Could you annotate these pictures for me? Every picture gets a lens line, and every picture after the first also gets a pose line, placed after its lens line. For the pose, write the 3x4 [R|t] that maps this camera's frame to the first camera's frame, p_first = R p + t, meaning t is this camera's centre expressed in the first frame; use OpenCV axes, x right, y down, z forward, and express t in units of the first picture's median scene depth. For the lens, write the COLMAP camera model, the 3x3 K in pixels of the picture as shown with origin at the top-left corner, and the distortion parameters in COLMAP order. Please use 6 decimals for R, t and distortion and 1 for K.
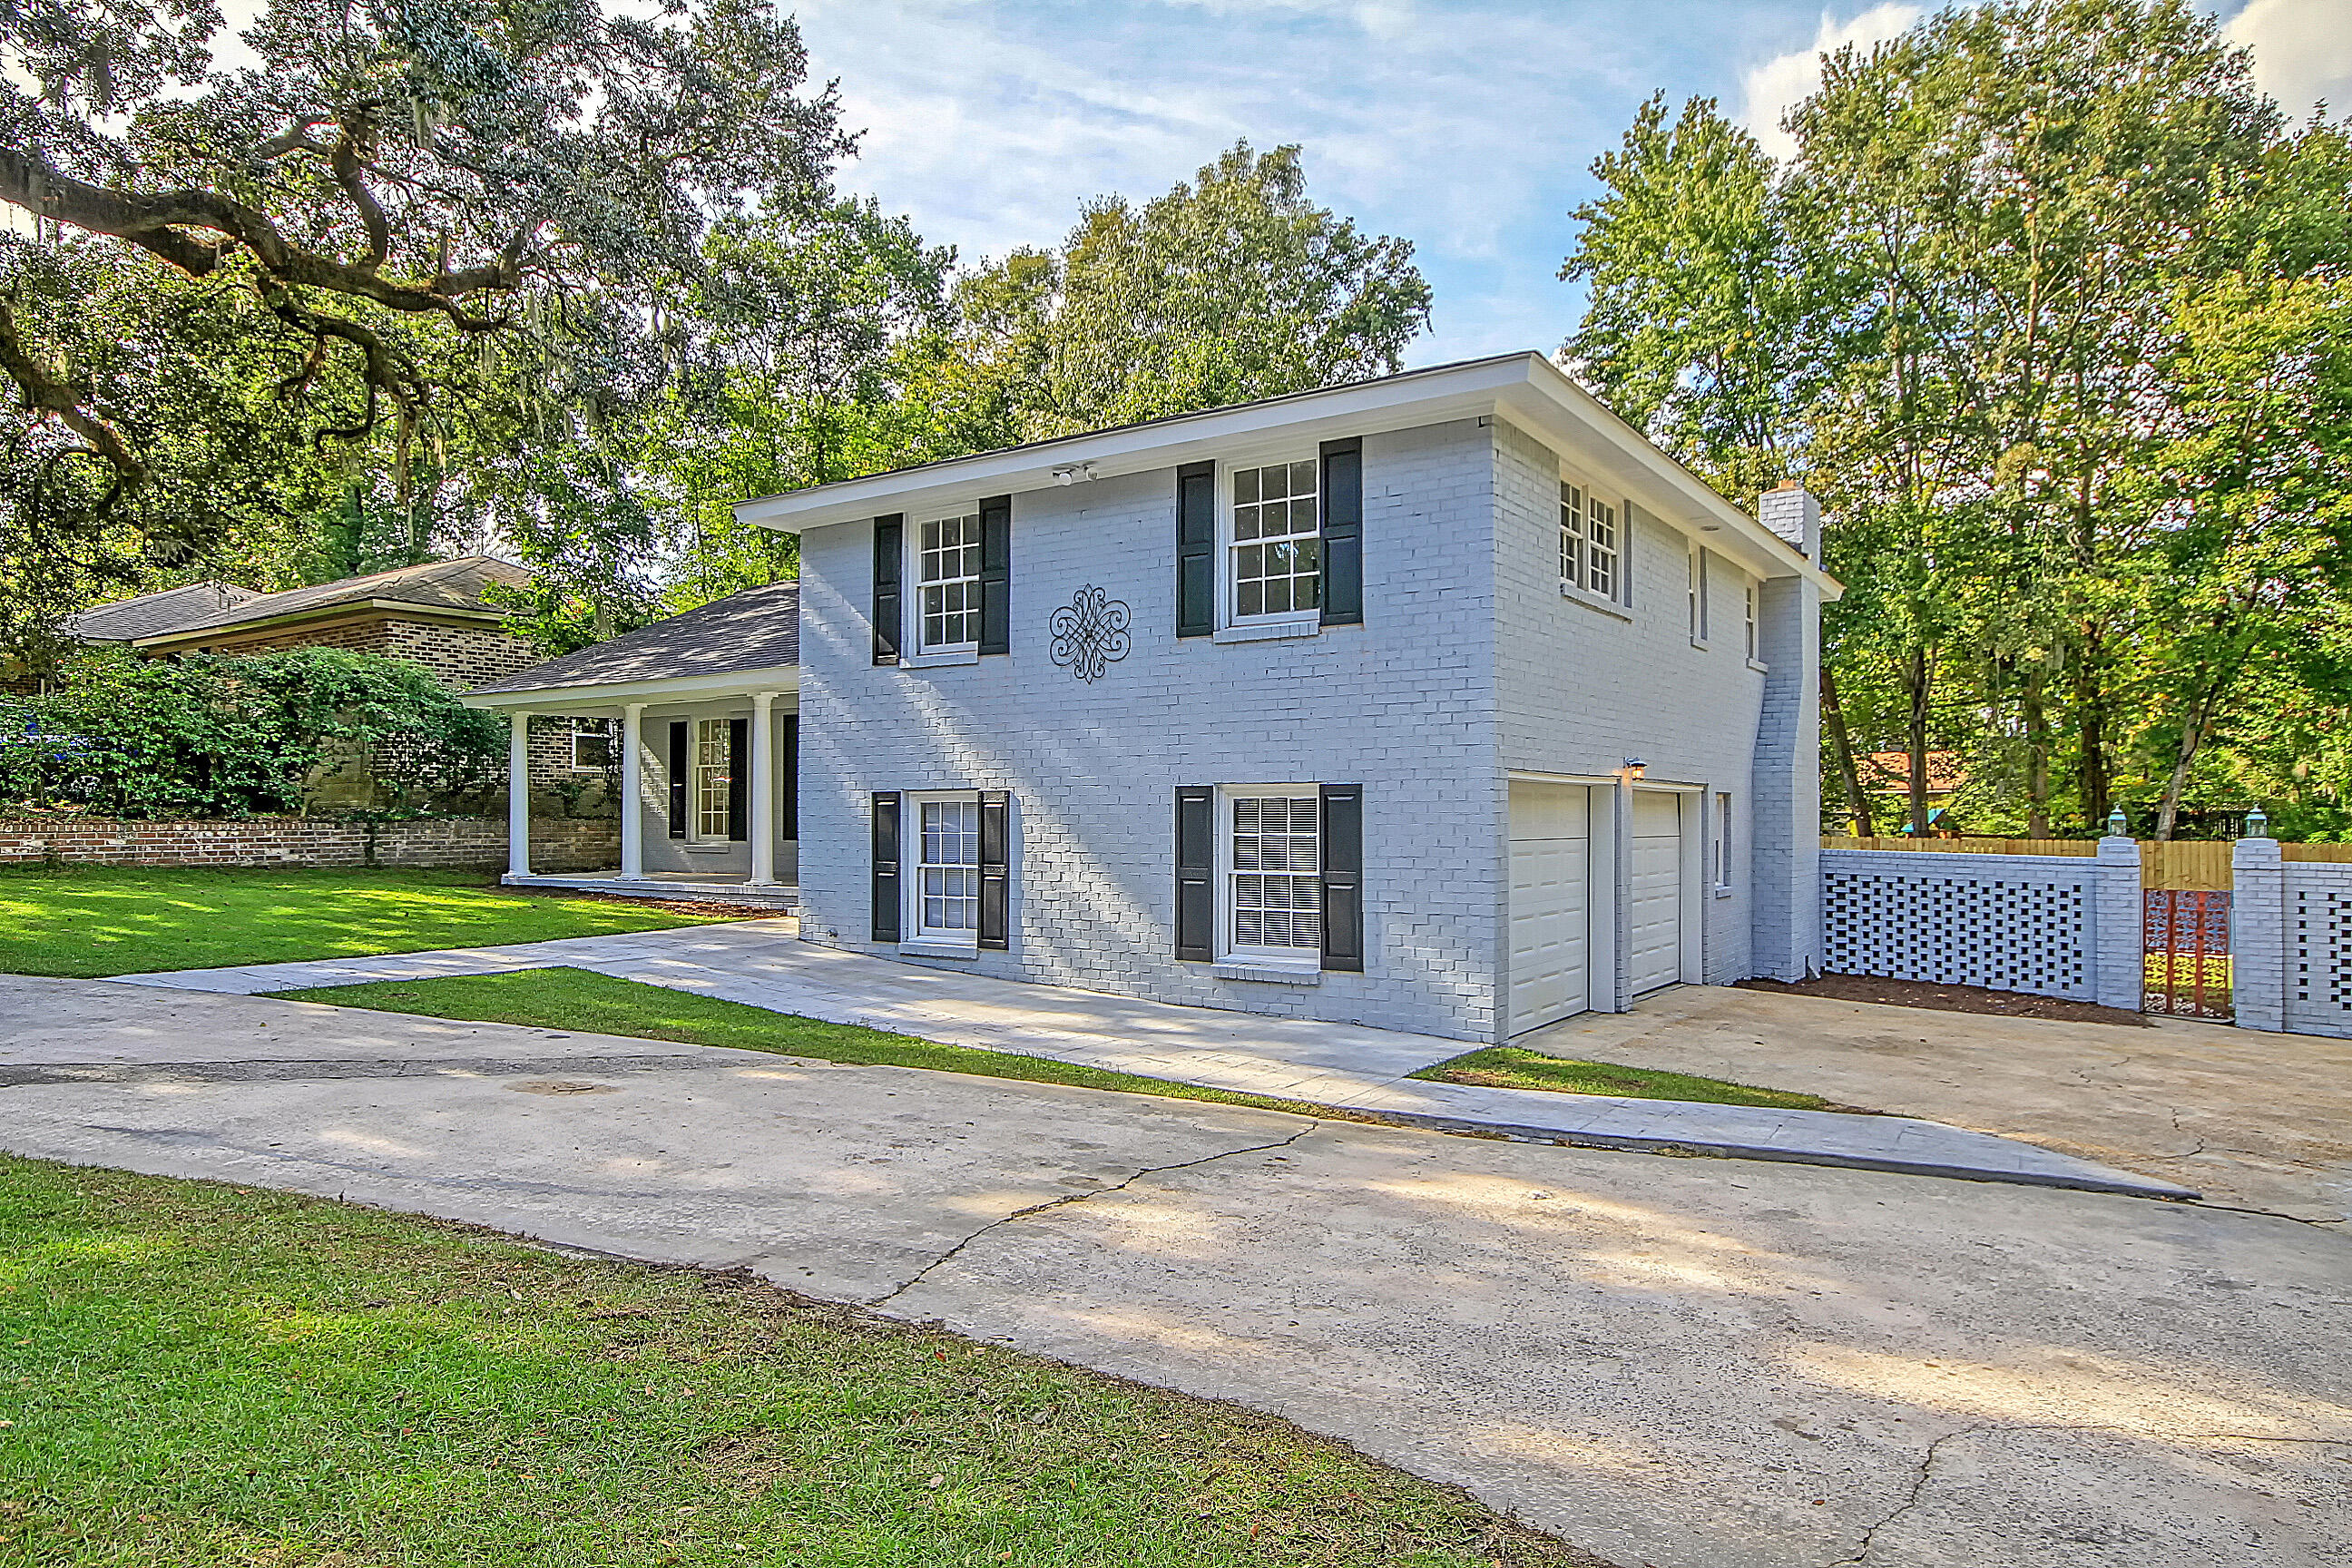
lens RADIAL K [[1414.1, 0, 1085.2], [0, 1414.1, 833.6], [0, 0, 1]] dist [0.011843, 0.000552]
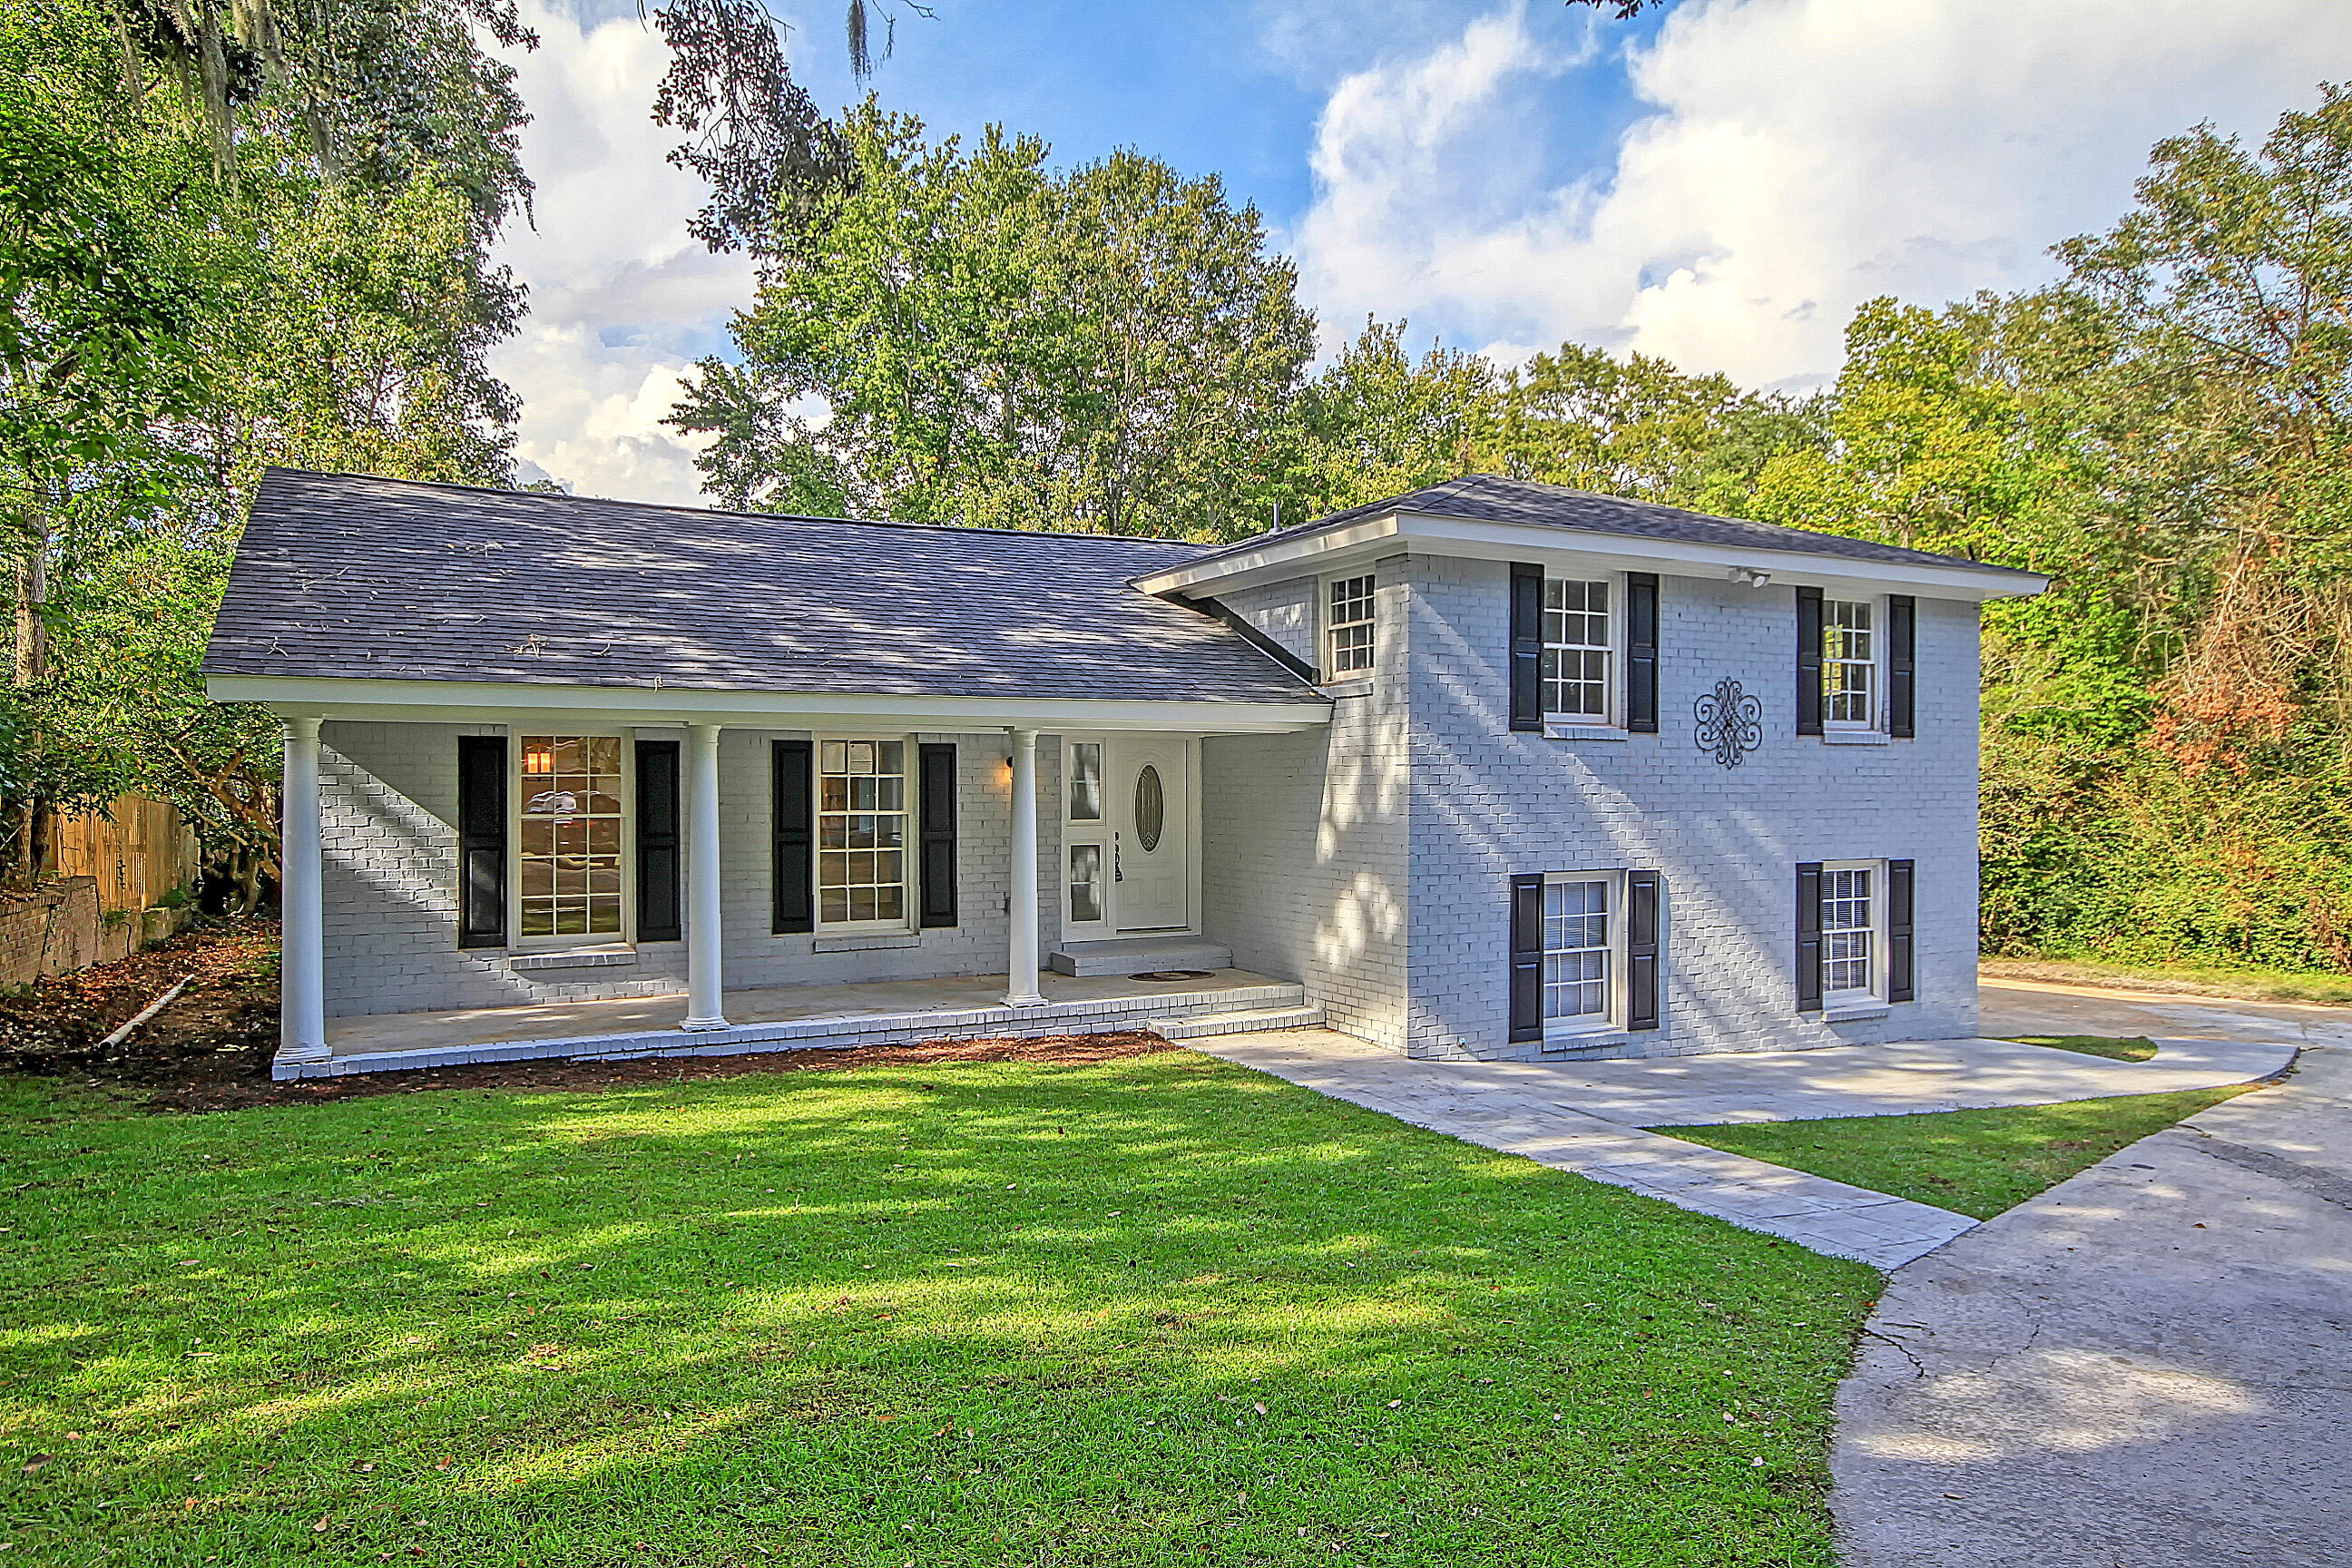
lens RADIAL K [[1566.6, 0, 1179.2], [0, 1566.6, 819.5], [0, 0, 1]] dist [0.028550, 0.001309]
pose [[0.434975, -0.023376, 0.900139, -0.872442], [0.011435, 0.999726, 0.020437, -0.067262], [-0.900370, 0.001403, 0.435123, 0.593704]]
